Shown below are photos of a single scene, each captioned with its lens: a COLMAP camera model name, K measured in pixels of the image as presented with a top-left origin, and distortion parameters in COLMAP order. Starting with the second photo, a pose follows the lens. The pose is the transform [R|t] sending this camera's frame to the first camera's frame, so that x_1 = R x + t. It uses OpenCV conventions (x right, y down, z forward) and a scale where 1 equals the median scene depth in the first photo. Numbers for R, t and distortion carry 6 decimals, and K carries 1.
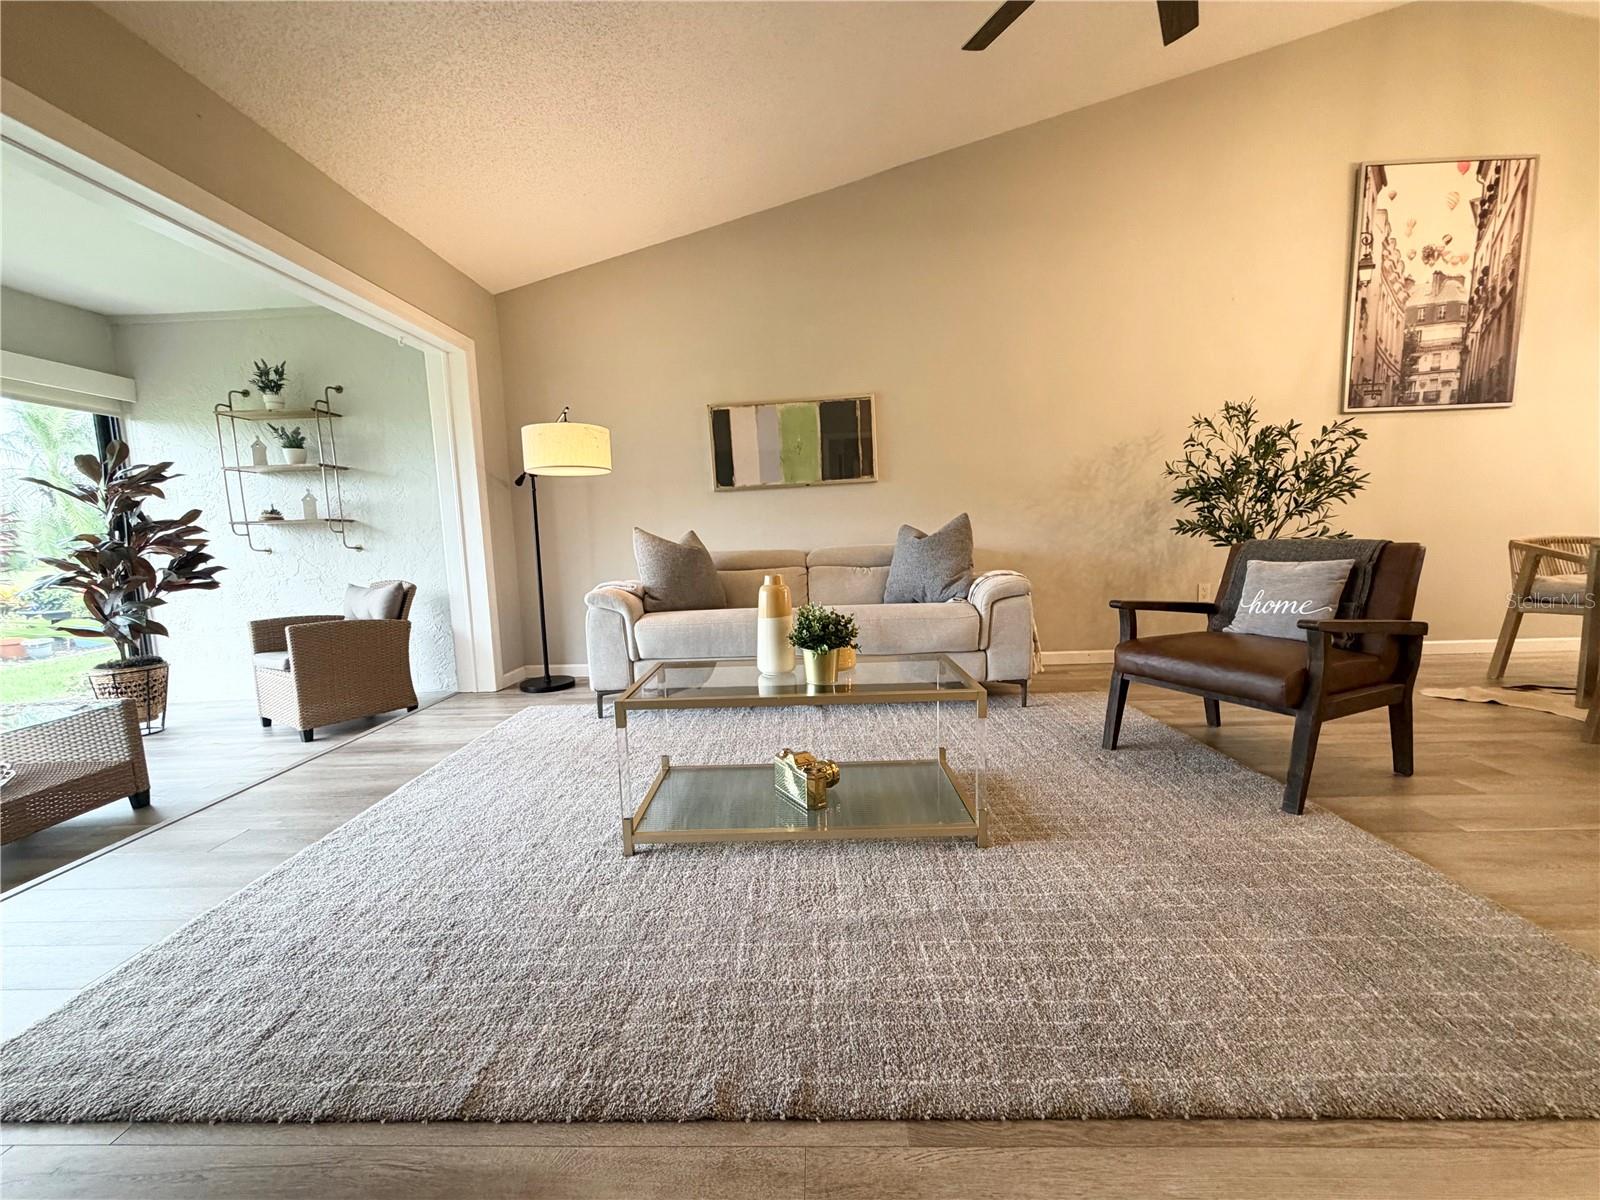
lens RADIAL K [[636.8, 0, 801.2], [0, 636.8, 602.2], [0, 0, 1]] dist [0.000761, -0.000062]
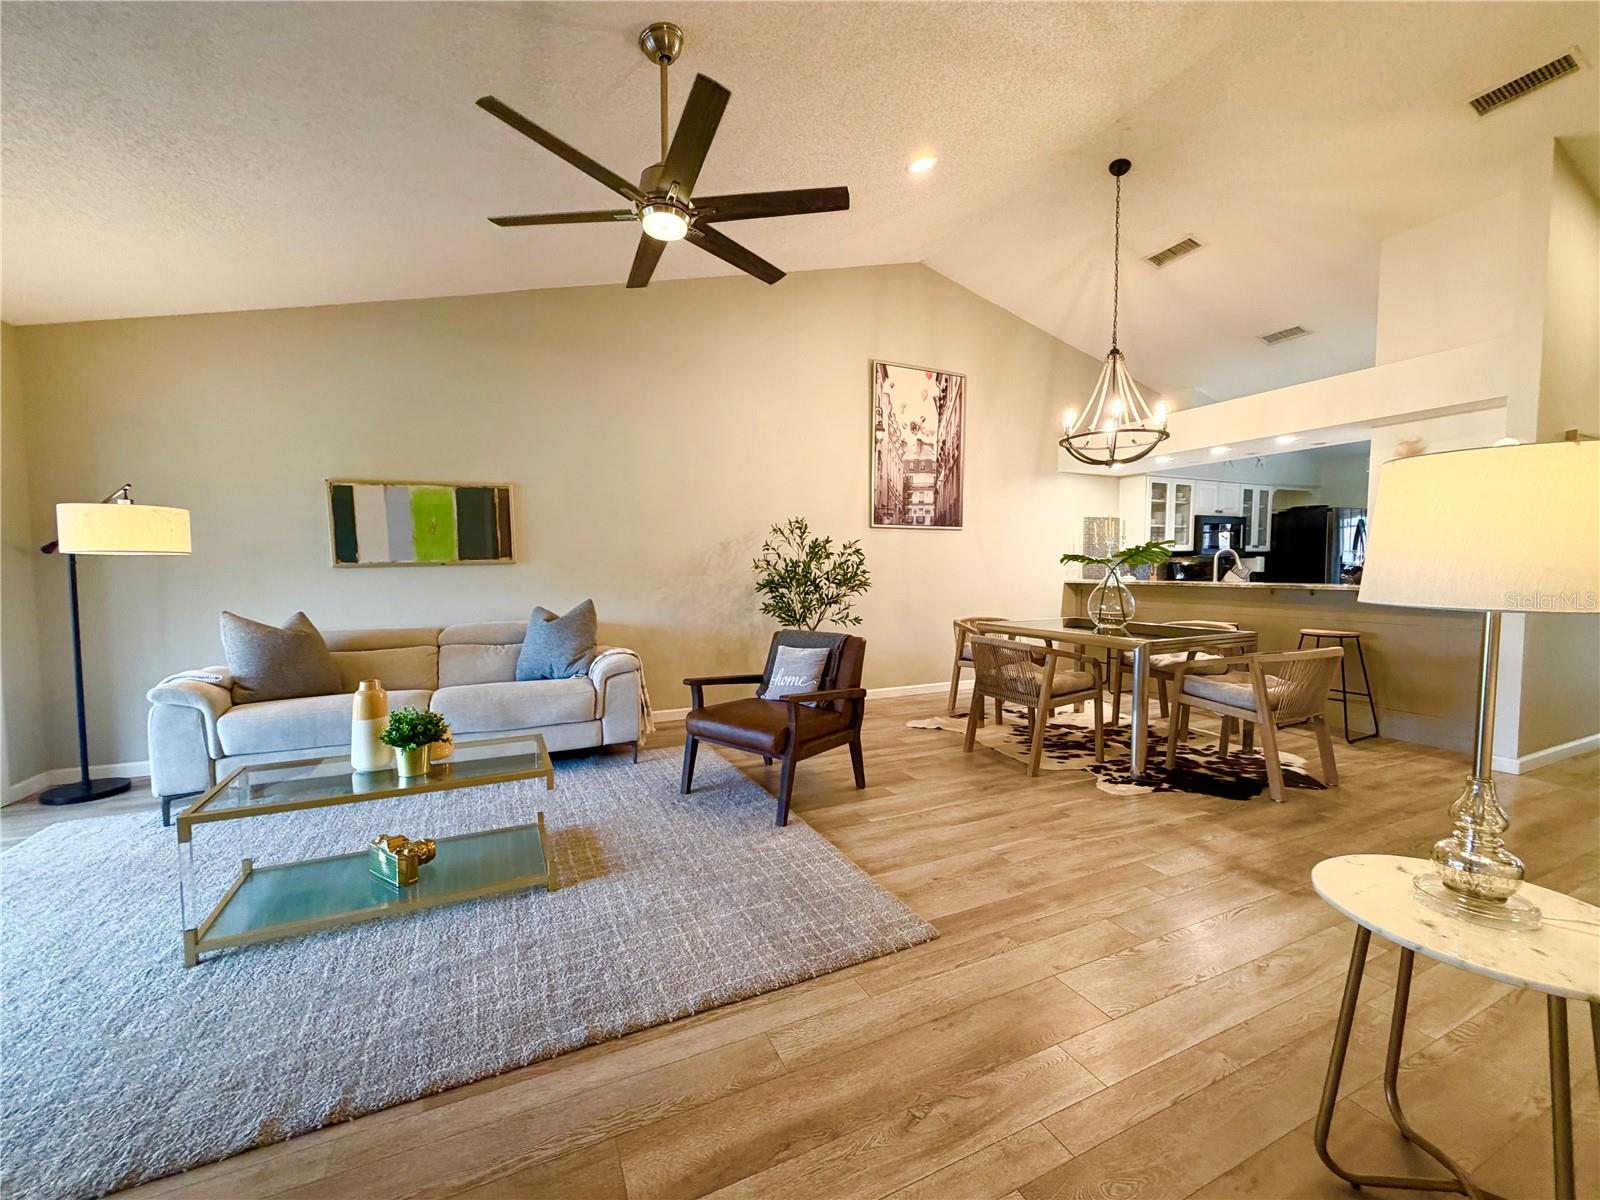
lens RADIAL K [[636.8, 0, 798.8], [0, 636.8, 602.1], [0, 0, 1]] dist [0.000761, -0.000062]
pose [[0.896031, 0.003751, 0.443975, 0.111378], [0.023353, 0.998182, -0.055564, -0.082774], [-0.443376, 0.060155, 0.894315, -0.292790]]
